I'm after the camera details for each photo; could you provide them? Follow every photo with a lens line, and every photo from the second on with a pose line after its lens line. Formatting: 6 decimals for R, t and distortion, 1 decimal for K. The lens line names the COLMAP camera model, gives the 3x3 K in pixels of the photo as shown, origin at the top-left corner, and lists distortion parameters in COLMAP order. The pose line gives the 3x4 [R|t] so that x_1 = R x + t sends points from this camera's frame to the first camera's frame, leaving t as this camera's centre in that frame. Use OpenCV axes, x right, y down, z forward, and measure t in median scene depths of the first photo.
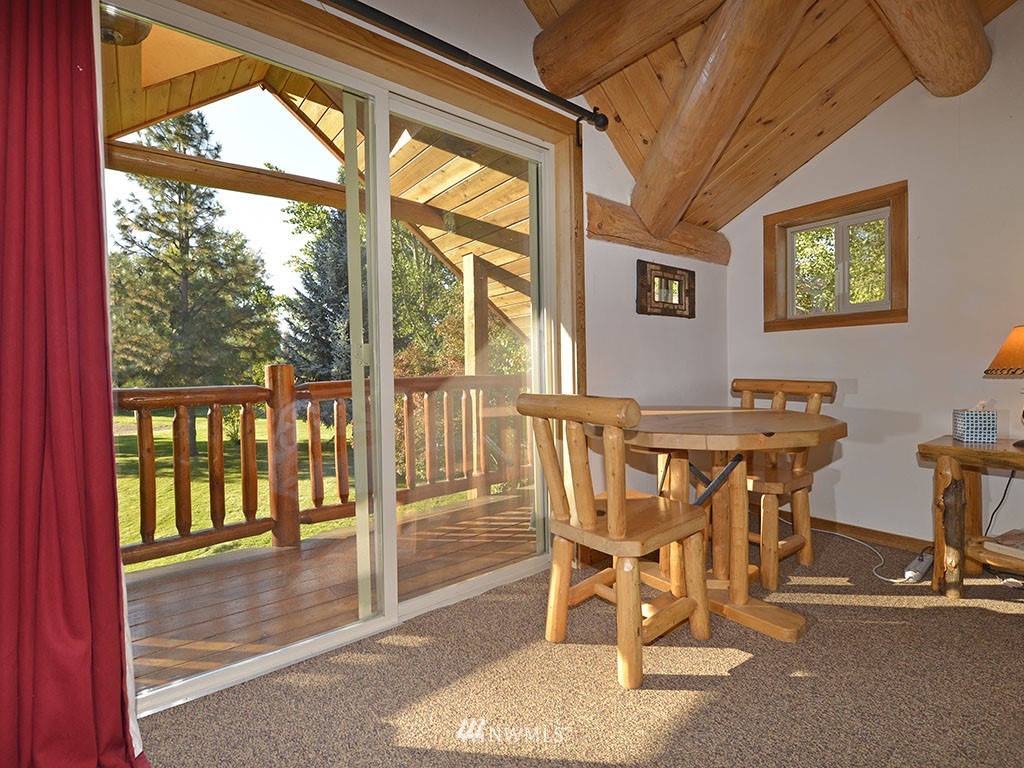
lens RADIAL K [[479.3, 0, 510.9], [0, 479.3, 382.2], [0, 0, 1]] dist [-0.017879, -0.000698]
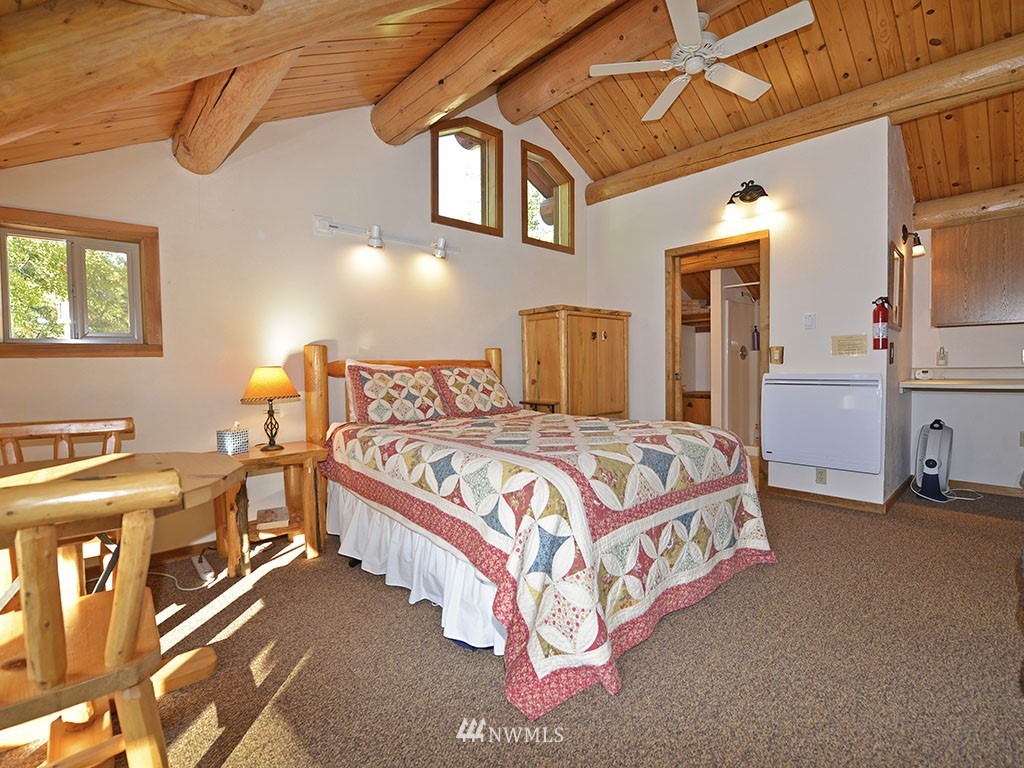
lens RADIAL K [[479.3, 0, 512.5], [0, 479.3, 381.6], [0, 0, 1]] dist [-0.017879, -0.000698]
pose [[-0.070651, -0.022438, 0.997249, -0.302788], [0.040936, 0.998840, 0.025374, -0.059219], [-0.996661, 0.042616, -0.069650, 0.246960]]
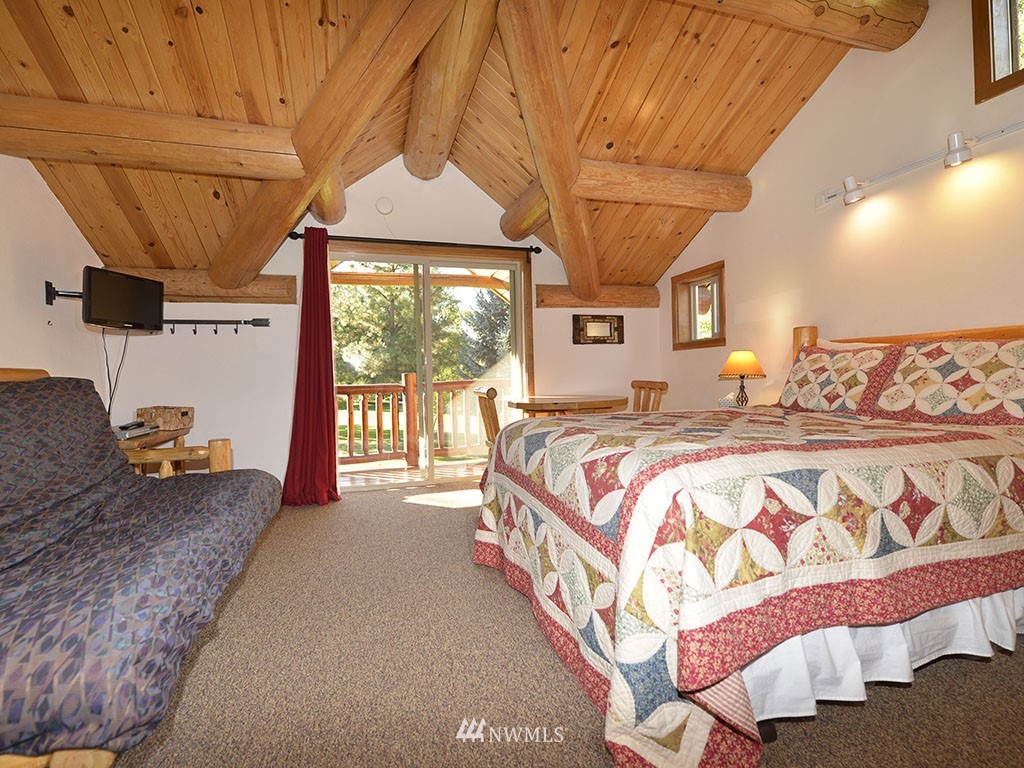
lens RADIAL K [[479.3, 0, 511.8], [0, 479.3, 384.2], [0, 0, 1]] dist [-0.017879, -0.000698]
pose [[0.933350, 0.001734, -0.358964, 0.688452], [-0.001814, 0.999998, 0.000115, 0.006747], [0.358964, 0.000544, 0.933351, -0.758993]]
